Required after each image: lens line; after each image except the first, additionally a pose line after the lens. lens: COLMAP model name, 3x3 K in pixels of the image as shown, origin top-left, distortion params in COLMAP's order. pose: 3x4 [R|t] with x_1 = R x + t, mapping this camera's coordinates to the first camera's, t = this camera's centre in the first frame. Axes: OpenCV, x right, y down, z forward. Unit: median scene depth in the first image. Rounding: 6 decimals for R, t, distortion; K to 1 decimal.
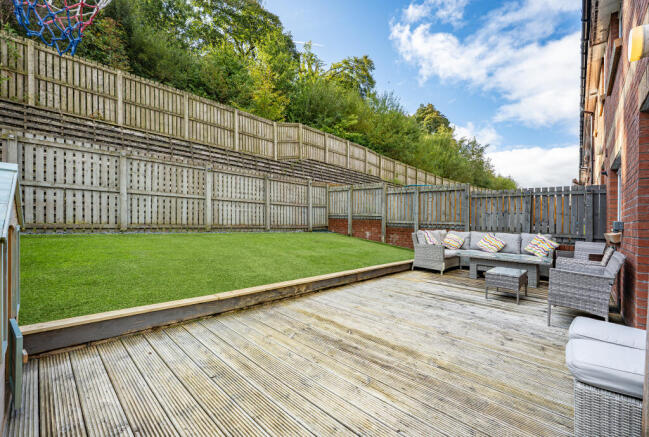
lens RADIAL K [[273.7, 0, 323.1], [0, 273.7, 218.1], [0, 0, 1]] dist [-0.001233, -0.000507]
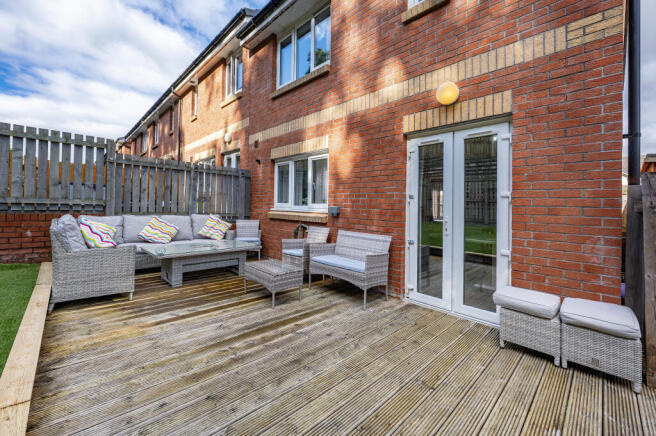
lens RADIAL K [[270.4, 0, 325.1], [0, 270.4, 193.5], [0, 0, 1]] dist [0.003898, -0.000180]
pose [[0.013920, 0.013466, 0.999812, -0.076645], [-0.042794, 0.999001, -0.012859, -0.011563], [-0.998987, -0.042607, 0.014482, 0.394652]]
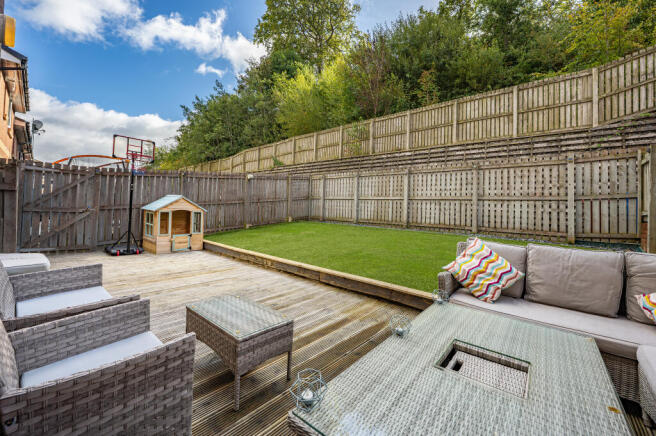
lens RADIAL K [[270.4, 0, 341.9], [0, 270.4, 213.9], [0, 0, 1]] dist [0.003898, -0.000180]
pose [[0.077095, -0.019932, -0.996824, 0.545238], [-0.036521, 0.999073, -0.022802, 0.020586], [0.996355, 0.038162, 0.076295, 0.554987]]
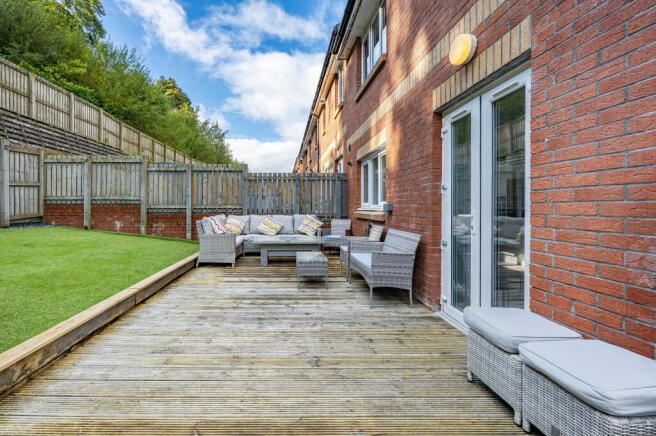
lens RADIAL K [[282.9, 0, 285.6], [0, 282.9, 196.6], [0, 0, 1]] dist [0.000481, 0.000483]
pose [[0.716452, -0.007845, 0.697593, -0.046251], [0.014135, 0.999895, -0.003272, -0.007761], [-0.697494, 0.012204, 0.716487, 0.157433]]
